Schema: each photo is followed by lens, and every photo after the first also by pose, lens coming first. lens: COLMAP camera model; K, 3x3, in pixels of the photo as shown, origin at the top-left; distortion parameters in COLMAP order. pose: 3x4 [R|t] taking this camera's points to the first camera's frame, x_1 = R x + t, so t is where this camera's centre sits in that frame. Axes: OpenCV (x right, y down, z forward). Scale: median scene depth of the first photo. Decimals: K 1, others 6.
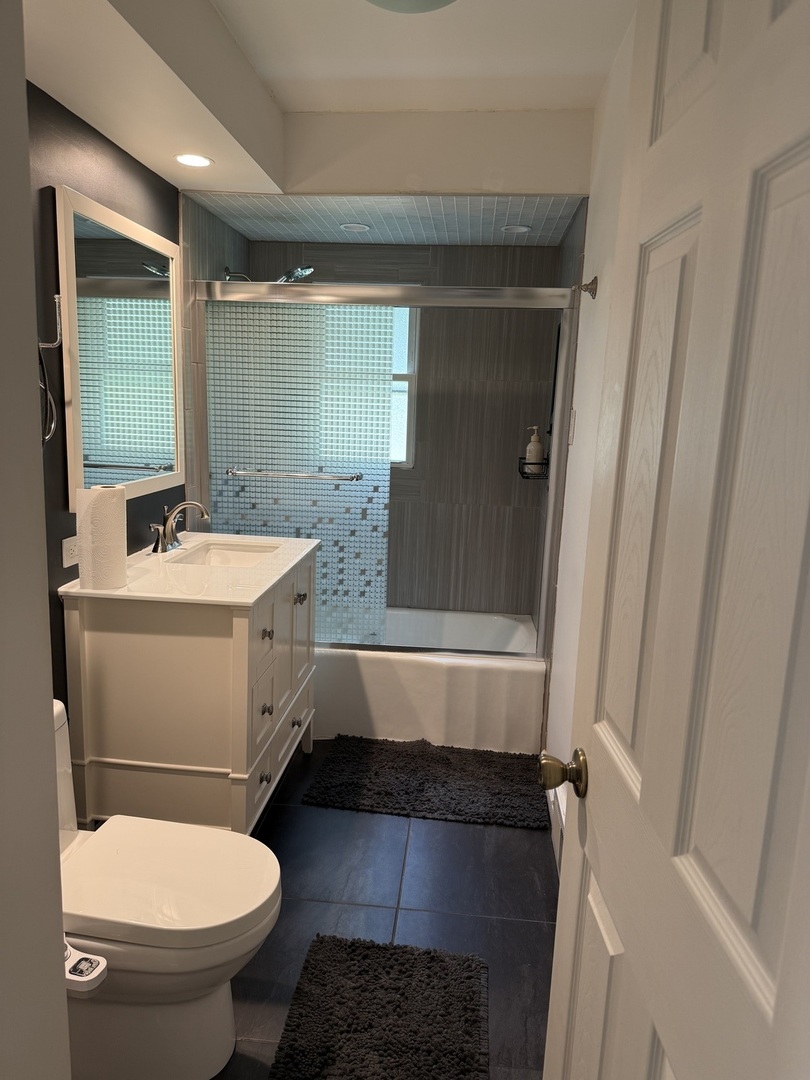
lens RADIAL K [[749.1, 0, 406.1], [0, 749.1, 542.4], [0, 0, 1]] dist [0.074466, -0.004547]
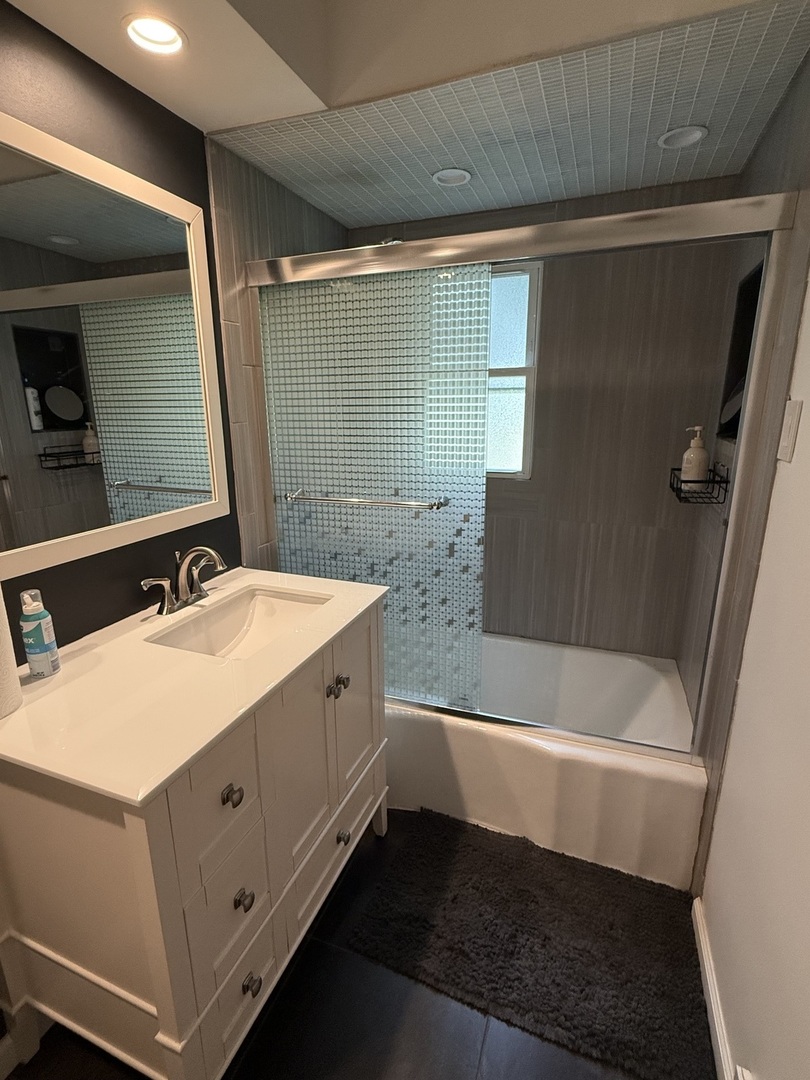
lens RADIAL K [[521.3, 0, 402.6], [0, 521.3, 539.5], [0, 0, 1]] dist [0.002330, -0.000329]
pose [[0.960573, 0.025884, -0.276821, 0.043123], [-0.008370, 0.997898, 0.064263, -0.081756], [0.277903, -0.059412, 0.958770, 0.468823]]
